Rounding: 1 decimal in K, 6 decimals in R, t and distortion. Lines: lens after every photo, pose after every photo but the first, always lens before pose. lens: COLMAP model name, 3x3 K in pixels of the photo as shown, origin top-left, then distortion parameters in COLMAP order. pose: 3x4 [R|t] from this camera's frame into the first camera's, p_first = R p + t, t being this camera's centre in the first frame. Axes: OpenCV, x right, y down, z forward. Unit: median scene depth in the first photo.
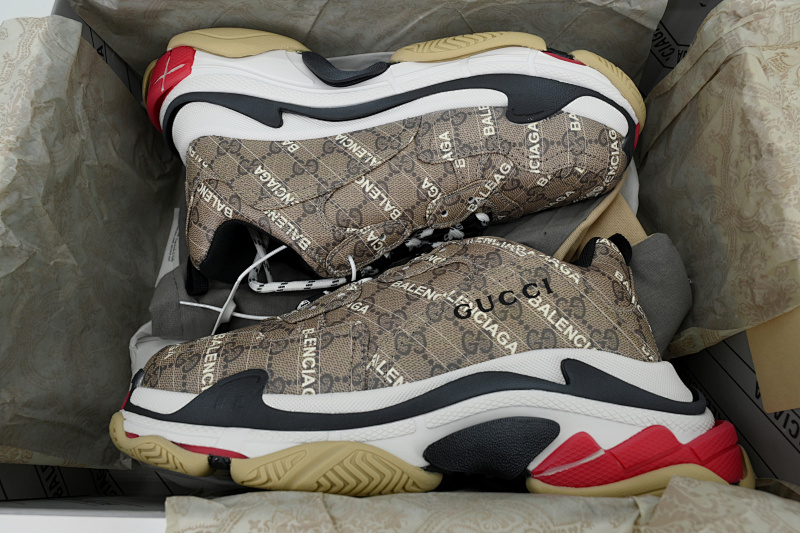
lens RADIAL K [[541.1, 0, 398.8], [0, 541.1, 266.4], [0, 0, 1]] dist [0.010260, 0.001217]
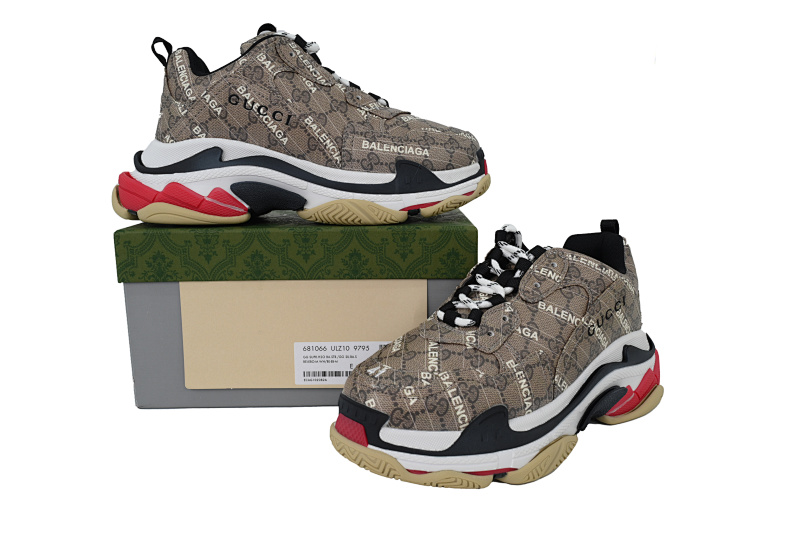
lens RADIAL K [[627.1, 0, 399.3], [0, 627.1, 269.4], [0, 0, 1]] dist [-0.010743, -0.003672]
pose [[0.781833, -0.154172, 0.604126, -1.307778], [-0.203645, 0.852659, 0.481145, -0.780633], [-0.589293, -0.499202, 0.635241, 0.309631]]
